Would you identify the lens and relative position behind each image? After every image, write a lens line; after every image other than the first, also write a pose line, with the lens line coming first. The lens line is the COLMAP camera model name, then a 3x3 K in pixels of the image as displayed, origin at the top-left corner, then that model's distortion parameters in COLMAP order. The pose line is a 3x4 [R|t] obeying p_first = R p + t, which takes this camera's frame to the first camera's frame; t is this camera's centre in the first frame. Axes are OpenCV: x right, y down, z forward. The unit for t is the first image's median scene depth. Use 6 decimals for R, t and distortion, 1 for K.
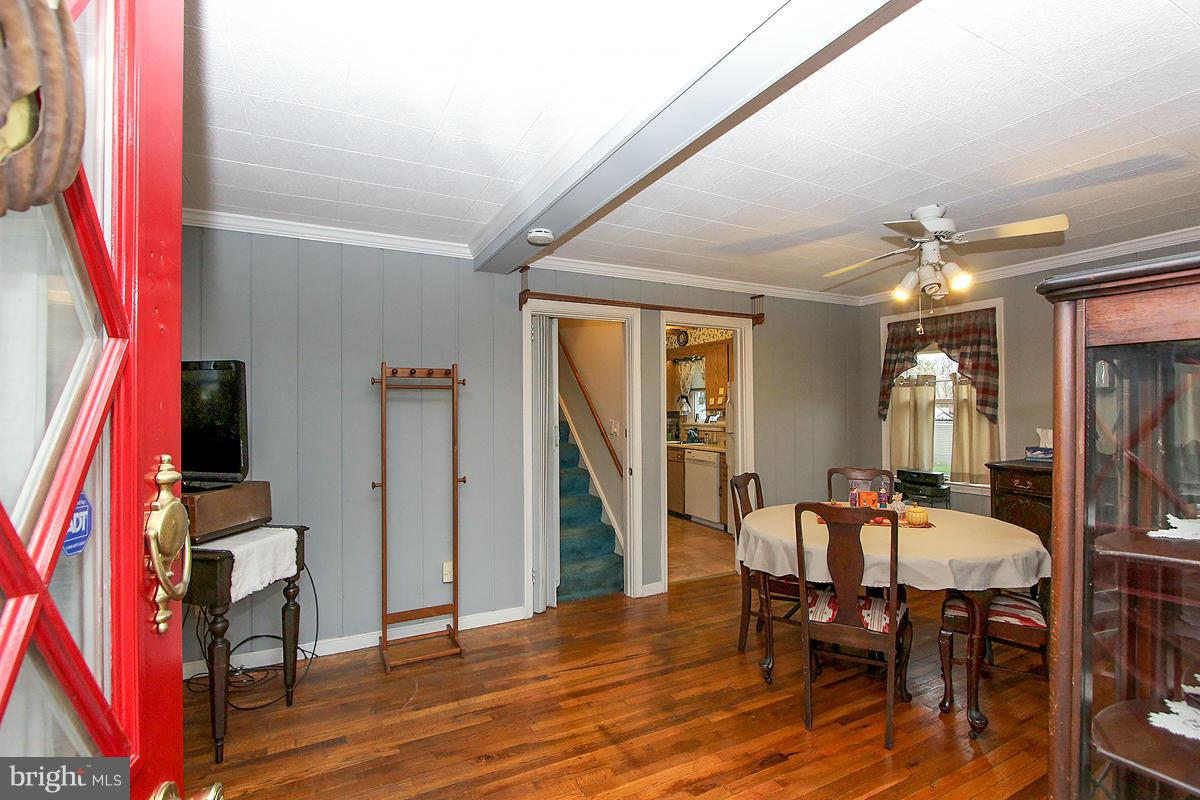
lens RADIAL K [[558.3, 0, 605.2], [0, 558.3, 405.8], [0, 0, 1]] dist [-0.021215, 0.001955]
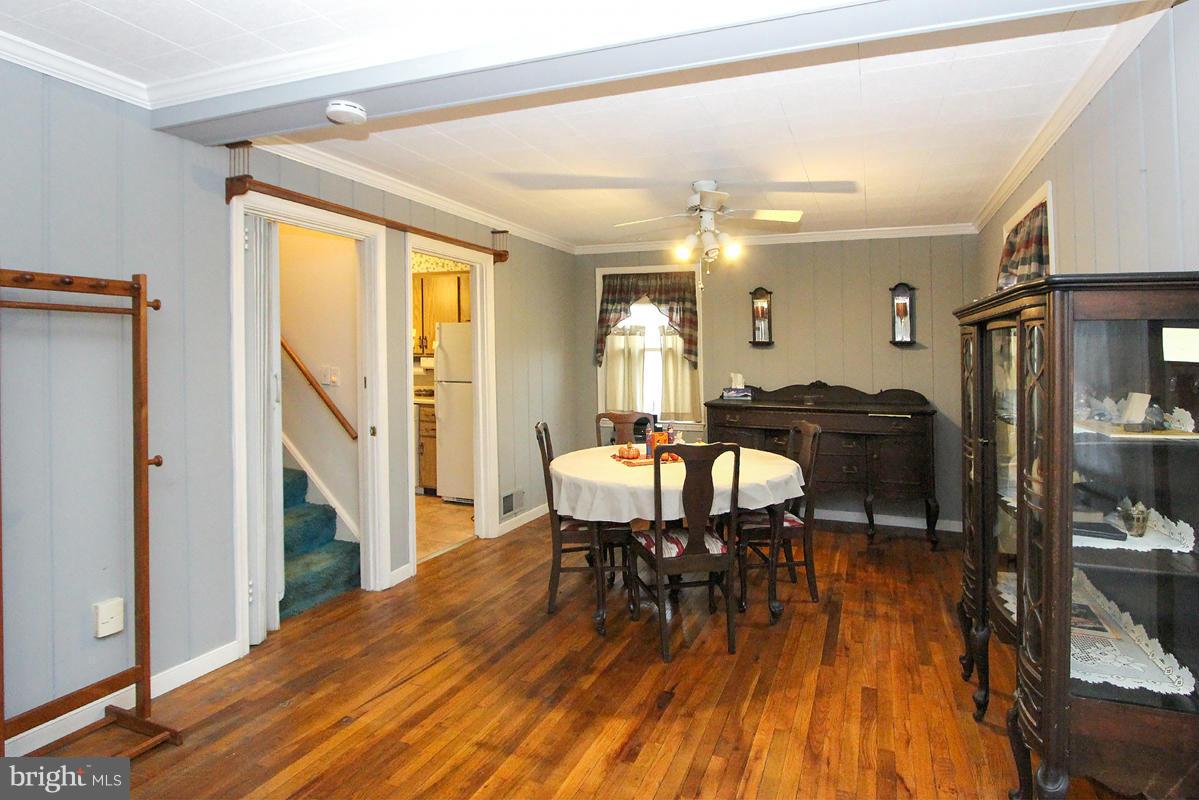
lens RADIAL K [[615.0, 0, 644.7], [0, 615.0, 343.6], [0, 0, 1]] dist [-0.018938, 0.002859]
pose [[0.728722, 0.025889, 0.684320, -0.308958], [-0.017747, 0.999663, -0.018921, 0.004261], [-0.684579, 0.001643, 0.728936, 0.122907]]
